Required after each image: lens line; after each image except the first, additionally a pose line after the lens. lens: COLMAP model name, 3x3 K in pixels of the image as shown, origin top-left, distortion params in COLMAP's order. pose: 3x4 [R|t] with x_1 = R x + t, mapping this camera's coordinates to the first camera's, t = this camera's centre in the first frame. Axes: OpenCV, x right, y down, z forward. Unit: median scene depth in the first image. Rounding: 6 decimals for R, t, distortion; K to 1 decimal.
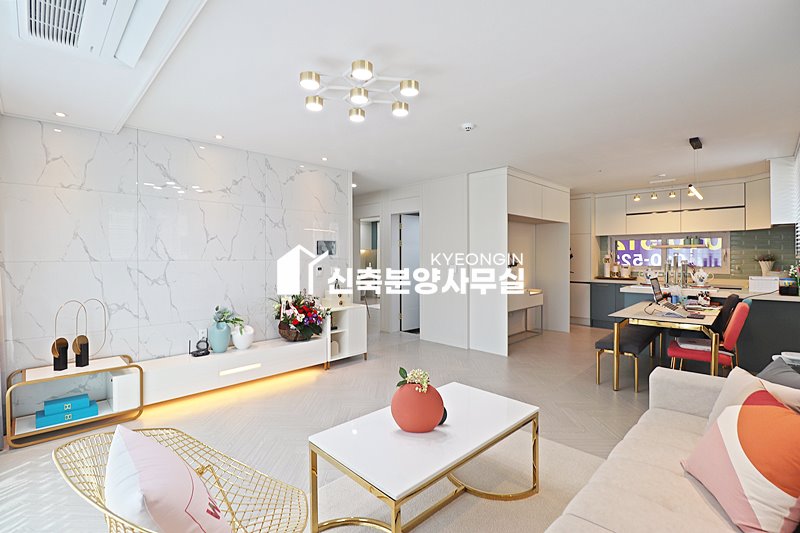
lens RADIAL K [[375.1, 0, 402.9], [0, 375.1, 264.6], [0, 0, 1]] dist [-0.000122, -0.000464]
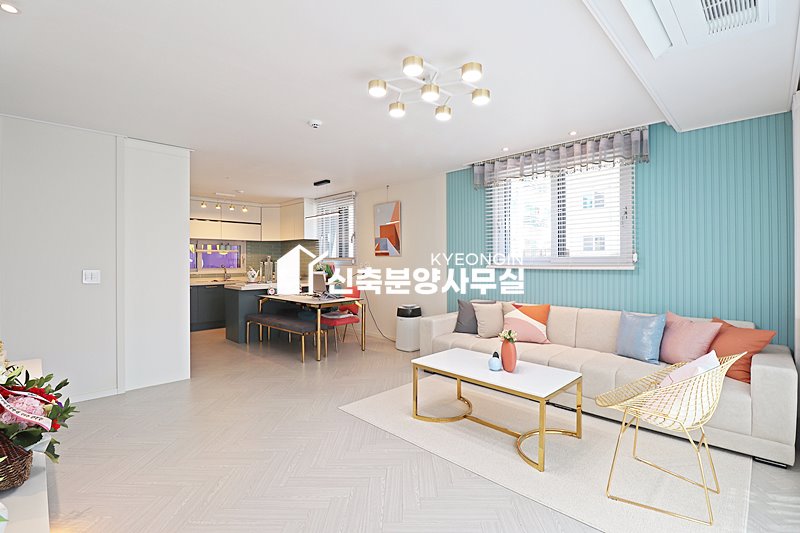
lens RADIAL K [[375.1, 0, 402.7], [0, 375.1, 261.8], [0, 0, 1]] dist [-0.000122, -0.000464]
pose [[-0.005609, 0.001583, 0.999983, -0.507387], [0.026652, 0.999644, -0.001433, 0.001730], [-0.999629, 0.026644, -0.005649, 0.491885]]
